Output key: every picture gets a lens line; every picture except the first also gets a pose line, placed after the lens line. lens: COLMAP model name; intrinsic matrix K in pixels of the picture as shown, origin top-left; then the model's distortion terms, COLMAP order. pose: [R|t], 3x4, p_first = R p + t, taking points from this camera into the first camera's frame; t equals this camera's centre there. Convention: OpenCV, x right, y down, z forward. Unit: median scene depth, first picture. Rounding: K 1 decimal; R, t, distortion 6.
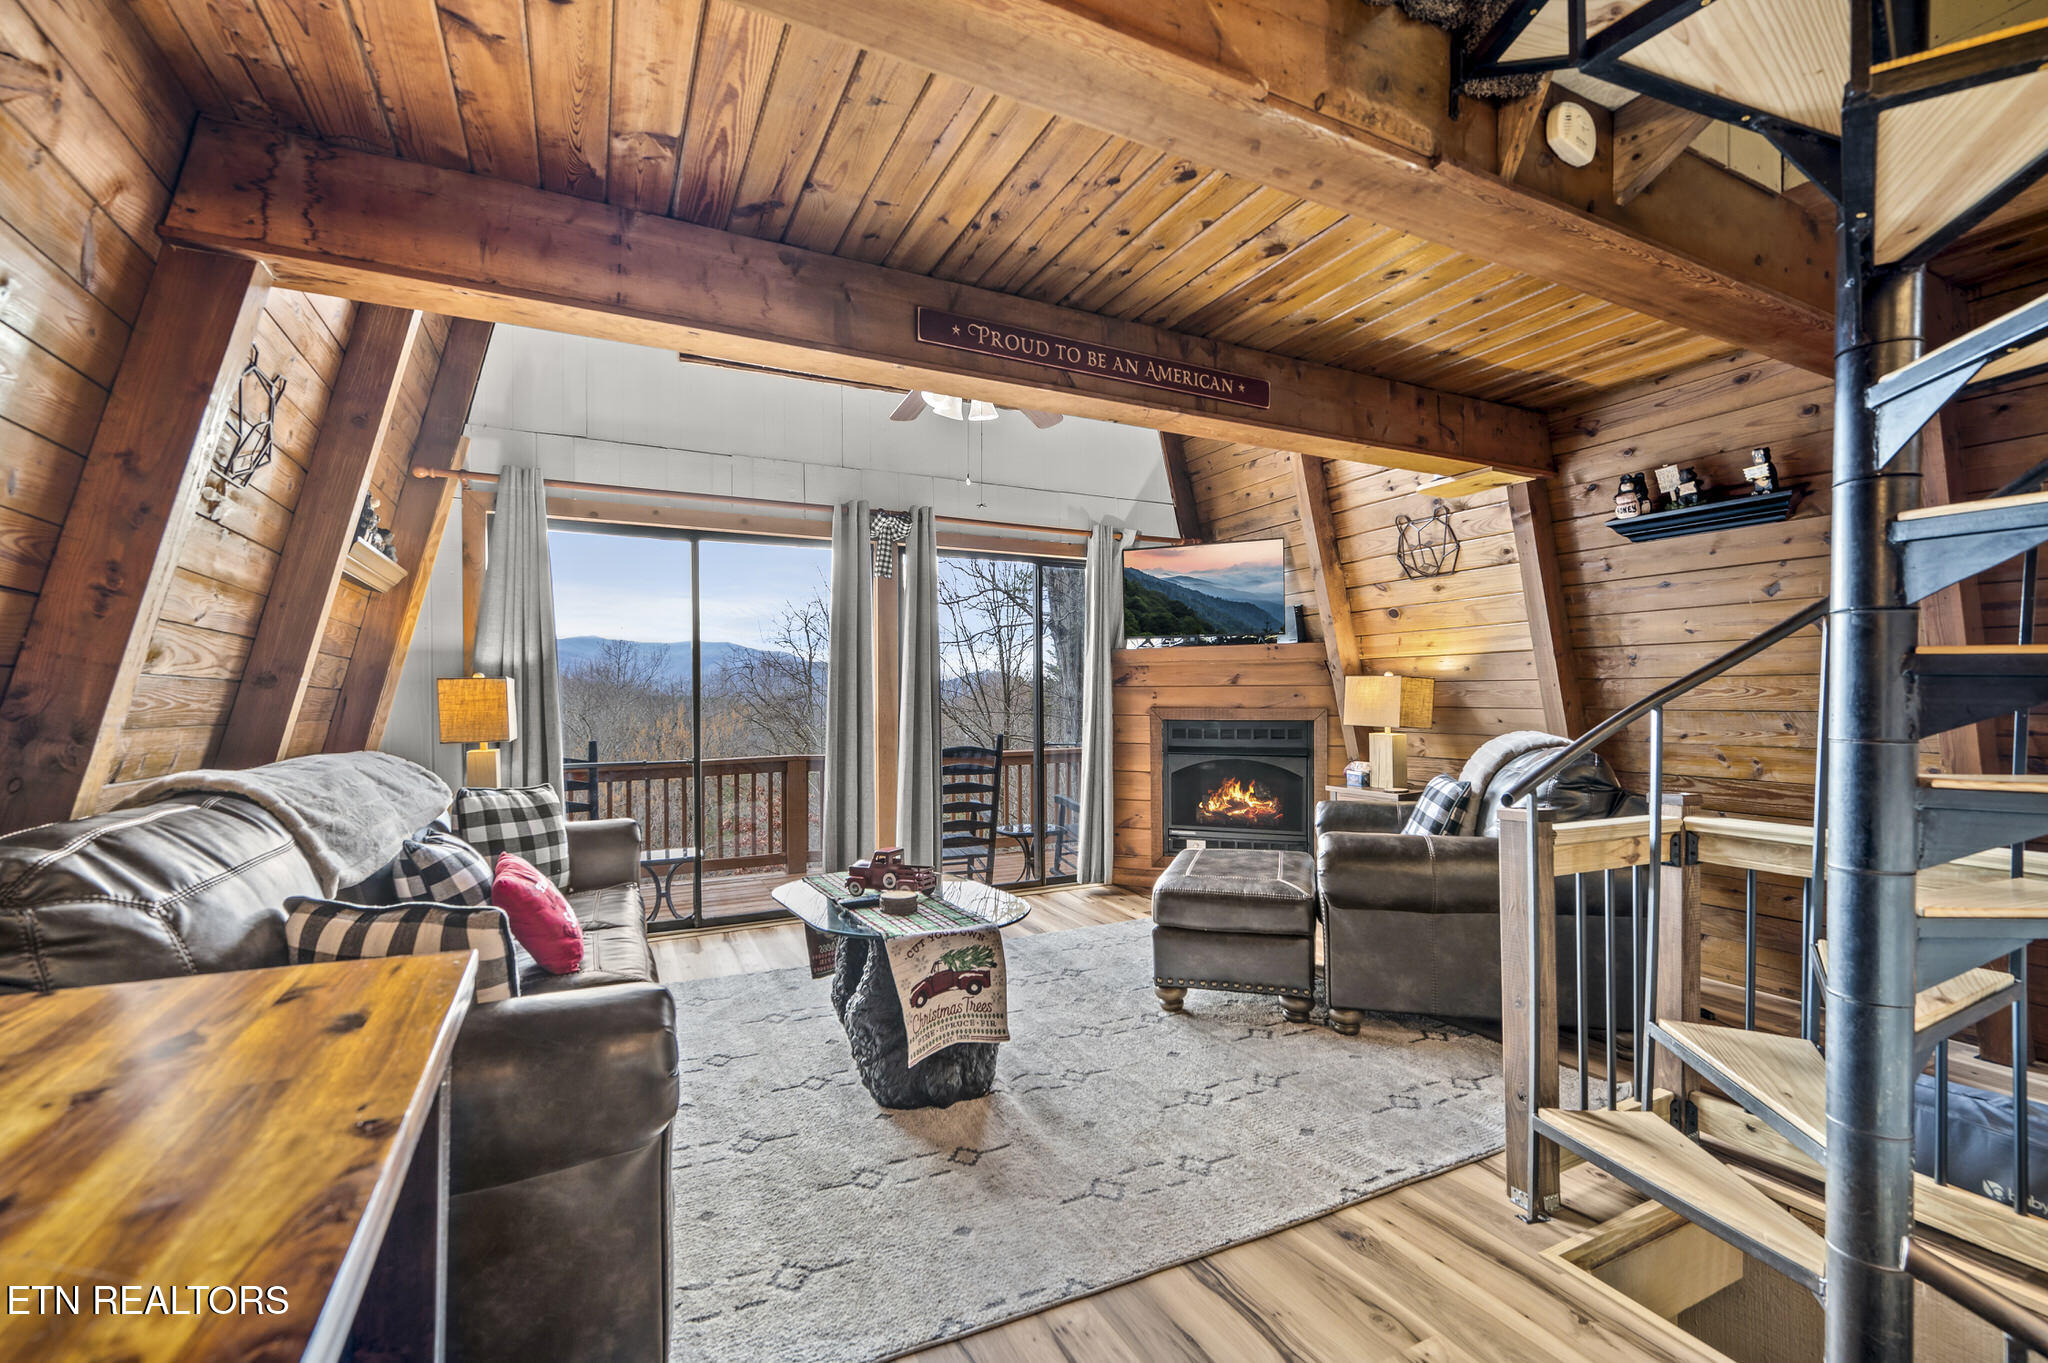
lens RADIAL K [[859.0, 0, 1019.1], [0, 859.0, 709.4], [0, 0, 1]] dist [-0.000864, -0.000333]
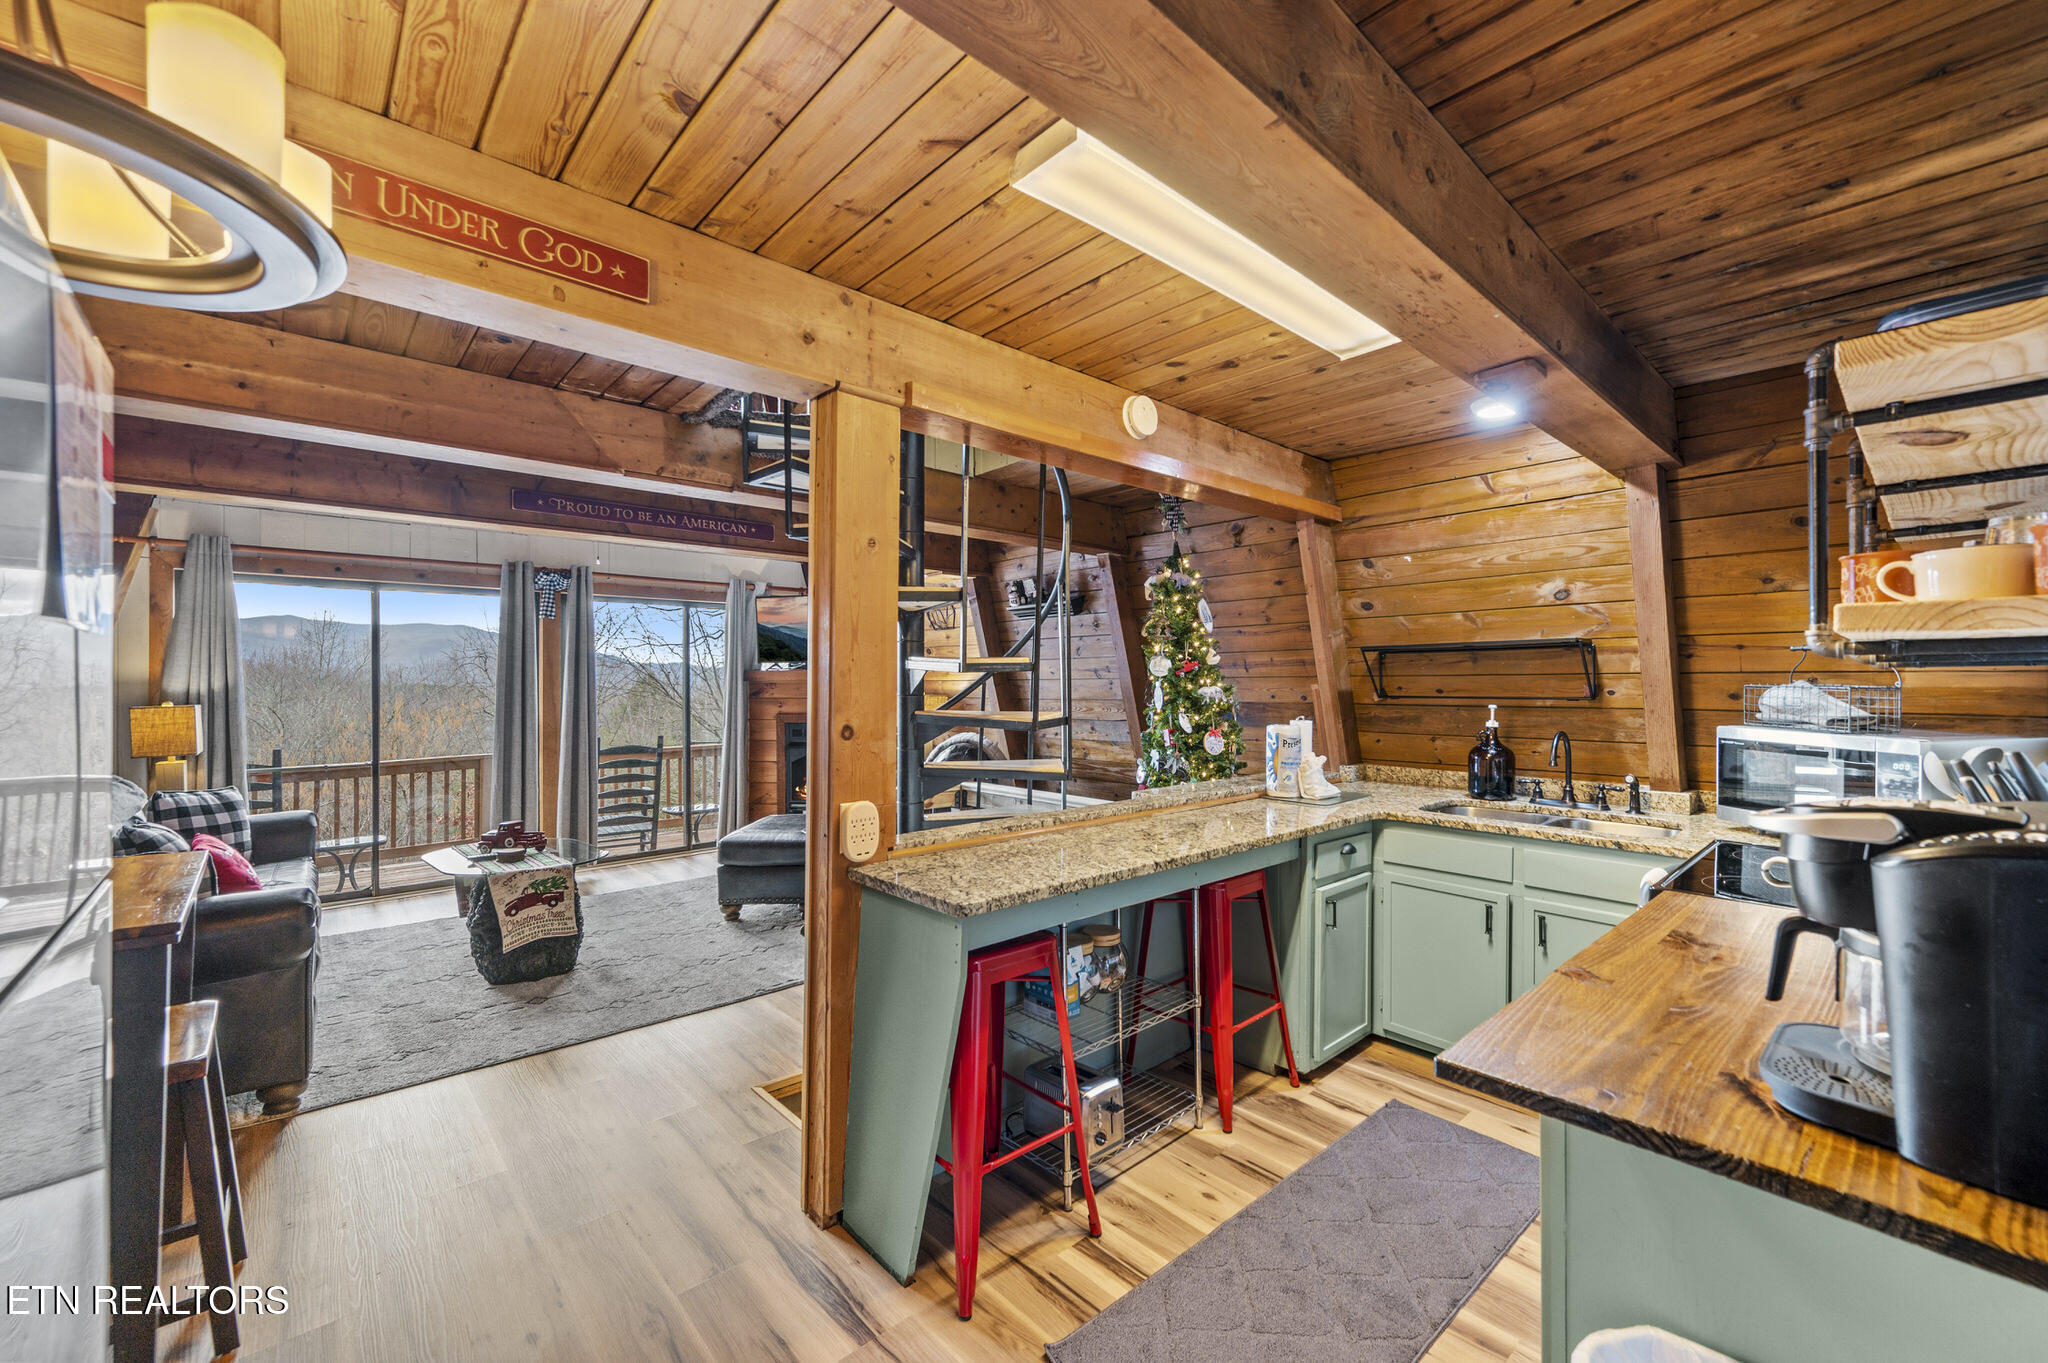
lens RADIAL K [[814.1, 0, 1025.8], [0, 814.1, 681.4], [0, 0, 1]] dist [-0.003710, 0.000989]
pose [[0.962079, -0.000575, 0.272771, 0.296463], [0.005394, 0.999842, -0.016917, -0.048899], [-0.272718, 0.017747, 0.961930, -0.559394]]
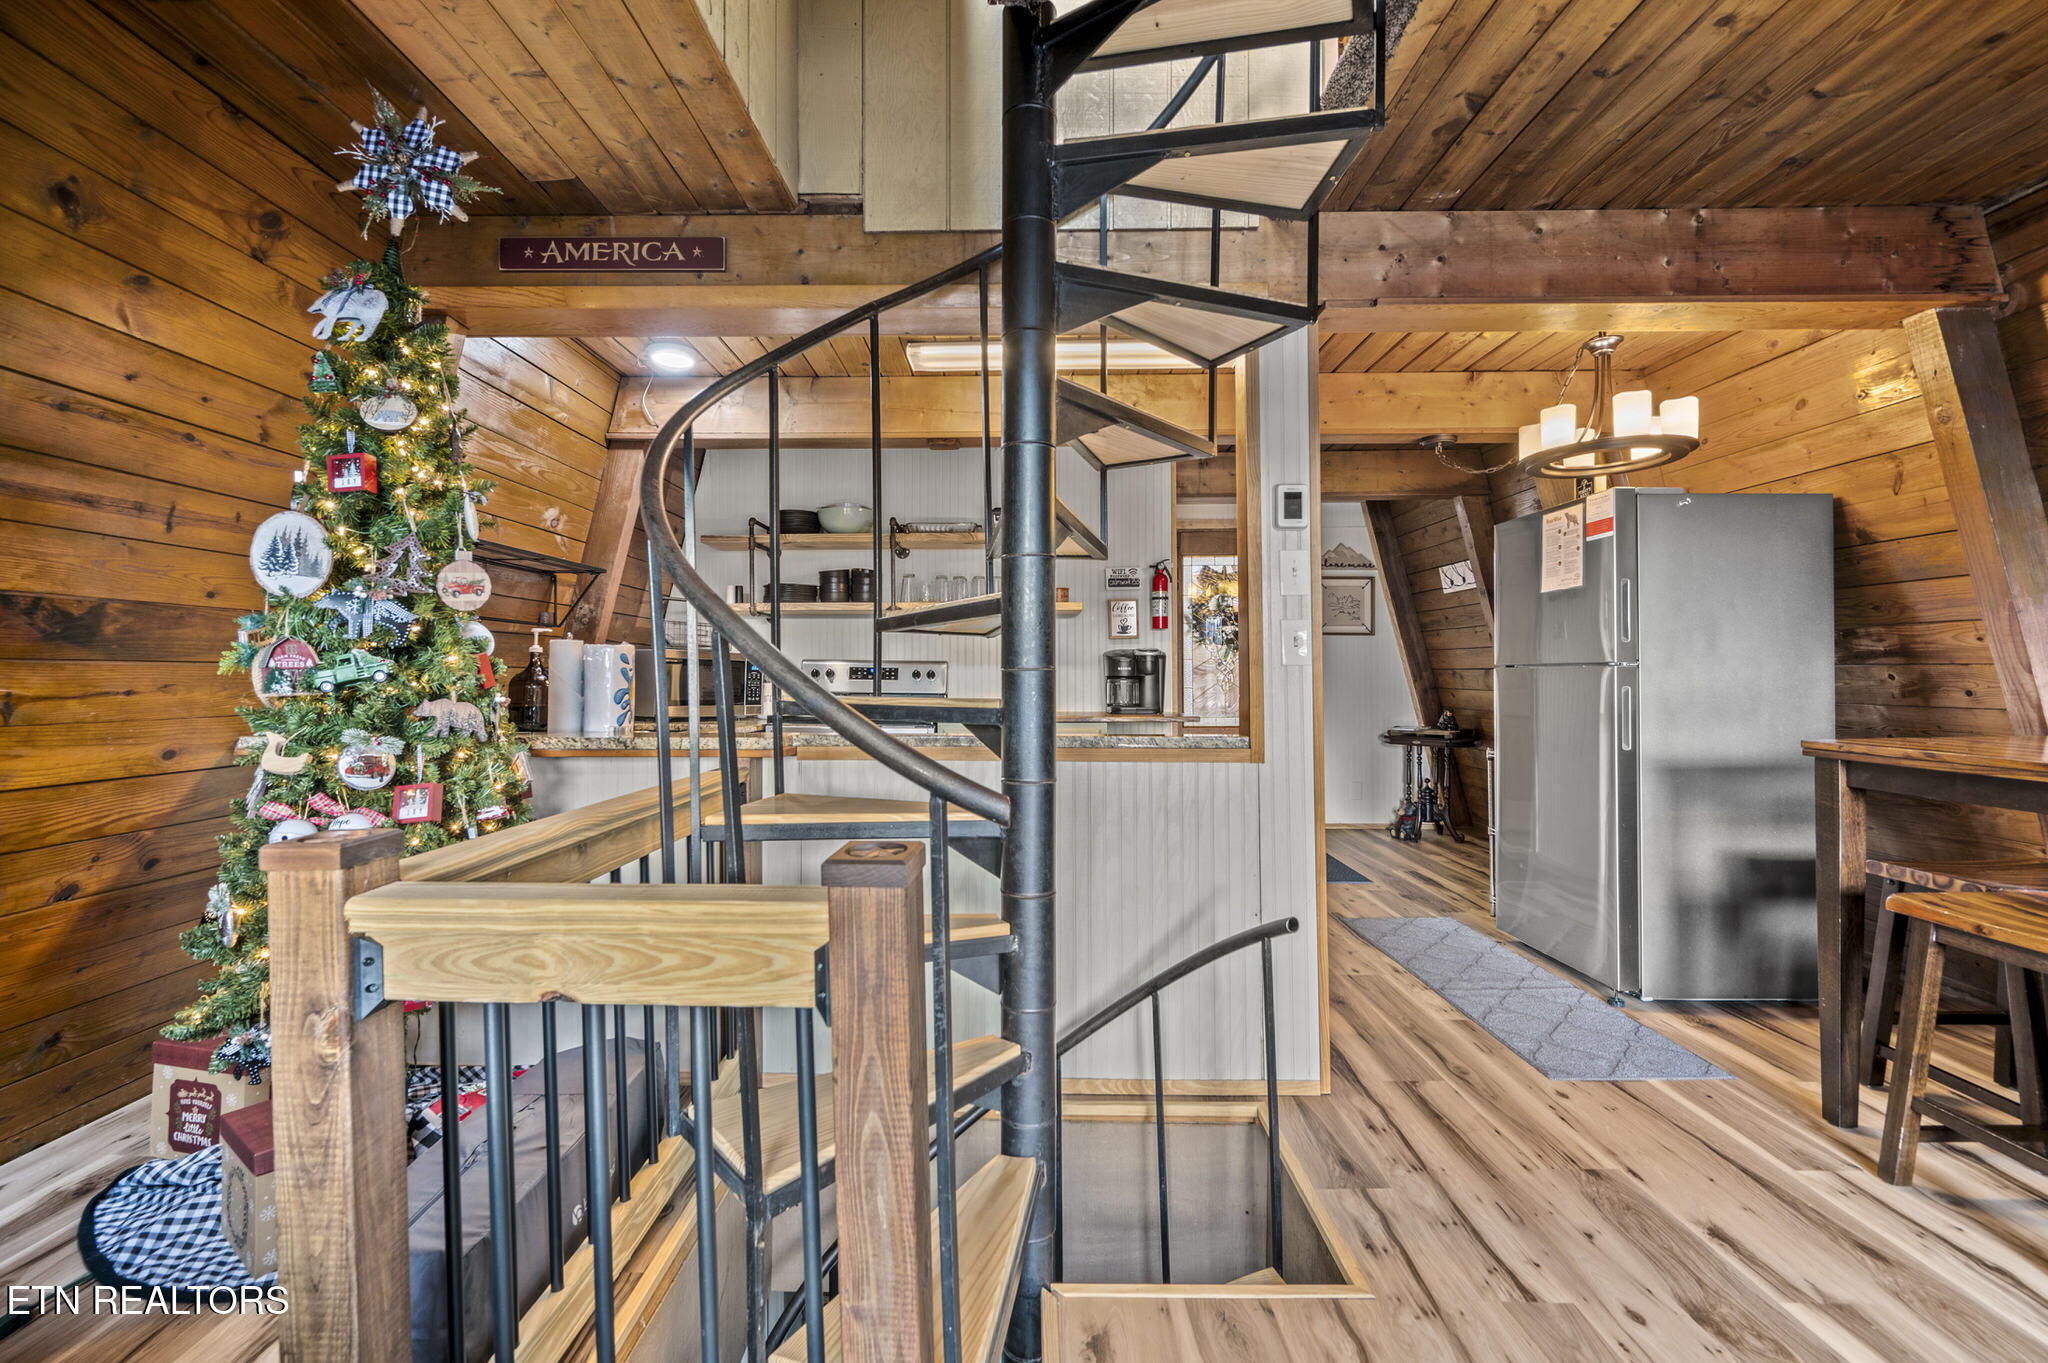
lens RADIAL K [[865.9, 0, 1018.9], [0, 865.9, 666.8], [0, 0, 1]] dist [-0.003531, -0.000259]
pose [[-0.894875, 0.001431, 0.446315, 0.208243], [0.003186, 0.999990, 0.003183, 0.008747], [-0.446305, 0.004270, -0.894870, 0.887352]]
